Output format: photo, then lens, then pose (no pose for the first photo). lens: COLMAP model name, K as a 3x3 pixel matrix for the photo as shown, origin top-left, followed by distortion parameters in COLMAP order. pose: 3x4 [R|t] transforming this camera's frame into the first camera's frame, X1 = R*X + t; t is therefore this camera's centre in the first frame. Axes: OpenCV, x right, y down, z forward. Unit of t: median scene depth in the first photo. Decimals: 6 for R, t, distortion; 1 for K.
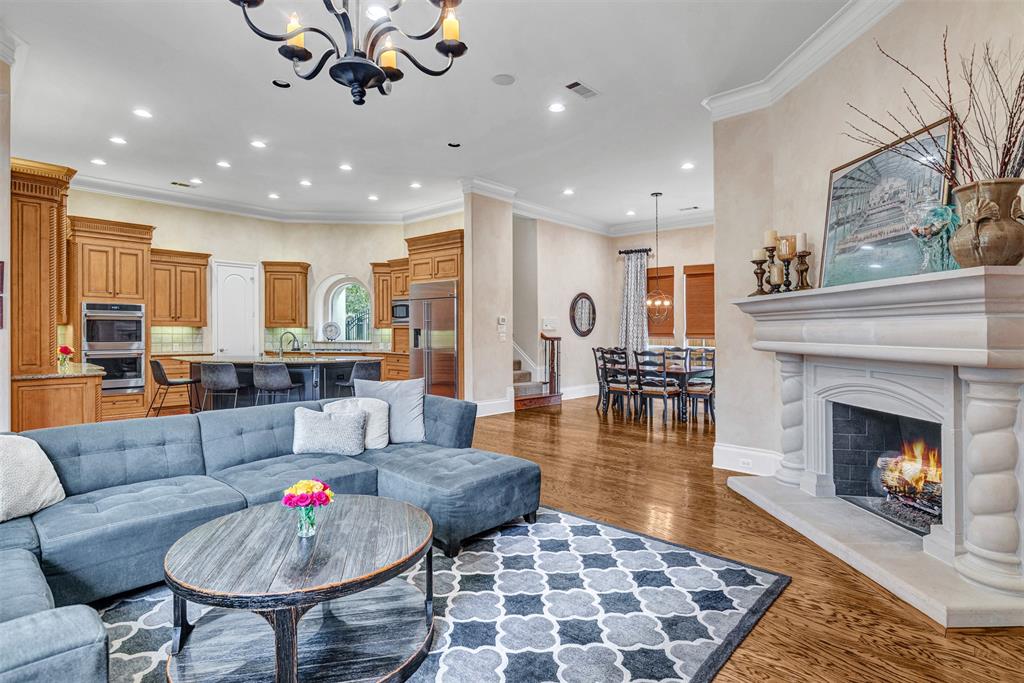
lens RADIAL K [[524.2, 0, 508.6], [0, 524.2, 346.5], [0, 0, 1]] dist [-0.003255, 0.000767]
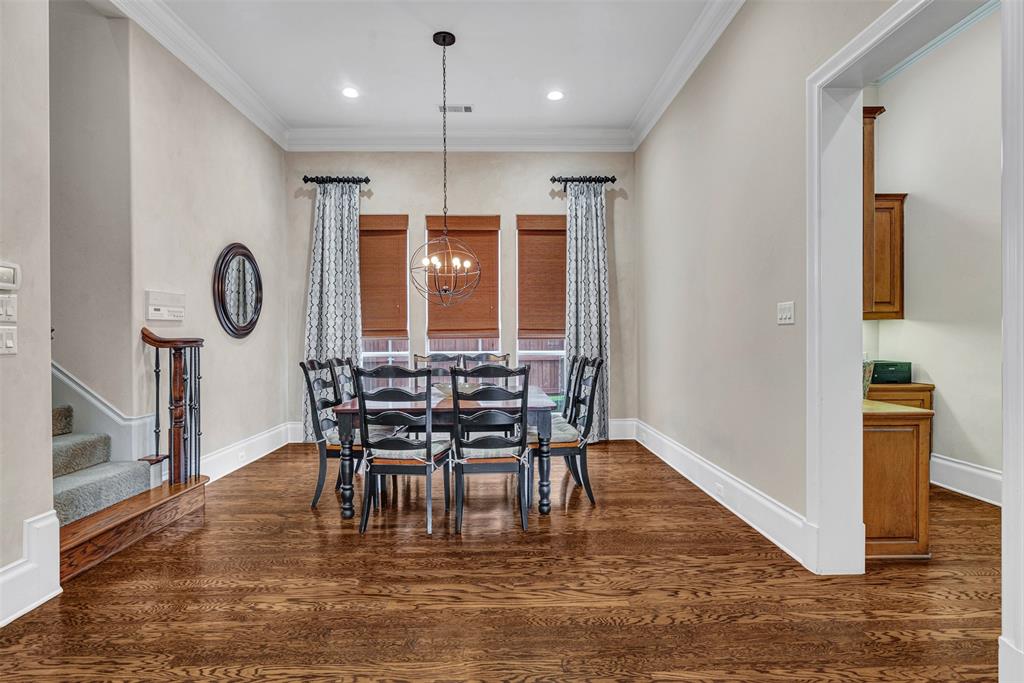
lens RADIAL K [[524.2, 0, 507.6], [0, 524.2, 335.0], [0, 0, 1]] dist [-0.003255, 0.000767]
pose [[0.721917, -0.010601, 0.691898, -0.010441], [0.030947, 0.999377, -0.016978, -0.006390], [-0.691287, 0.033669, 0.721796, 0.536346]]
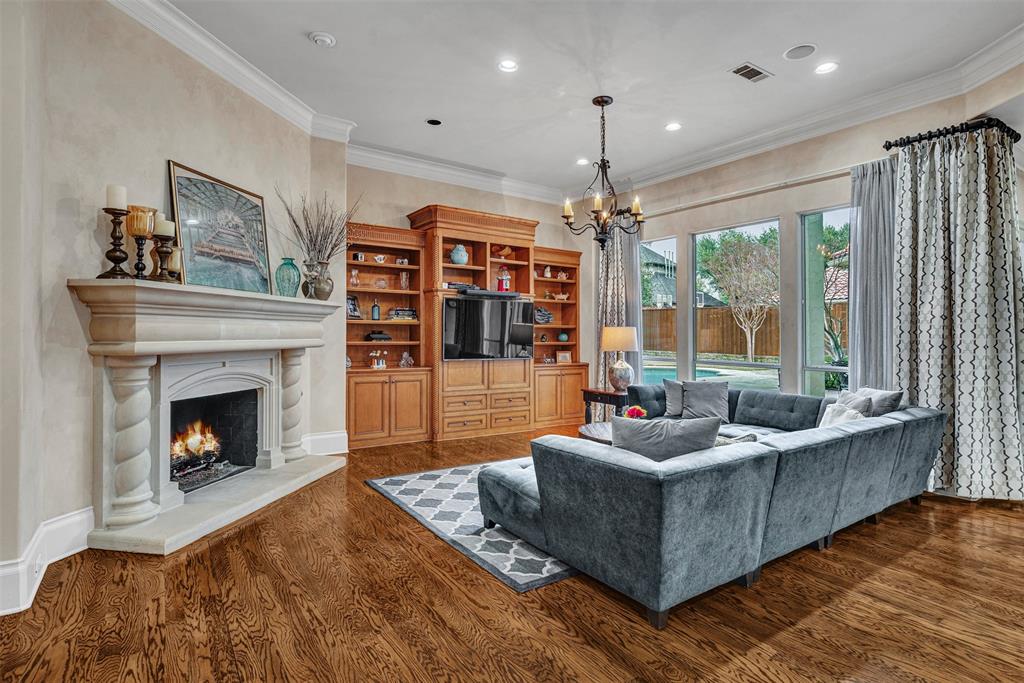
lens RADIAL K [[524.2, 0, 509.7], [0, 524.2, 333.6], [0, 0, 1]] dist [-0.003255, 0.000767]
pose [[-0.975384, 0.003504, 0.220485, -0.130234], [0.009632, 0.999596, 0.026723, -0.027514], [-0.220302, 0.028189, -0.975024, 1.224131]]
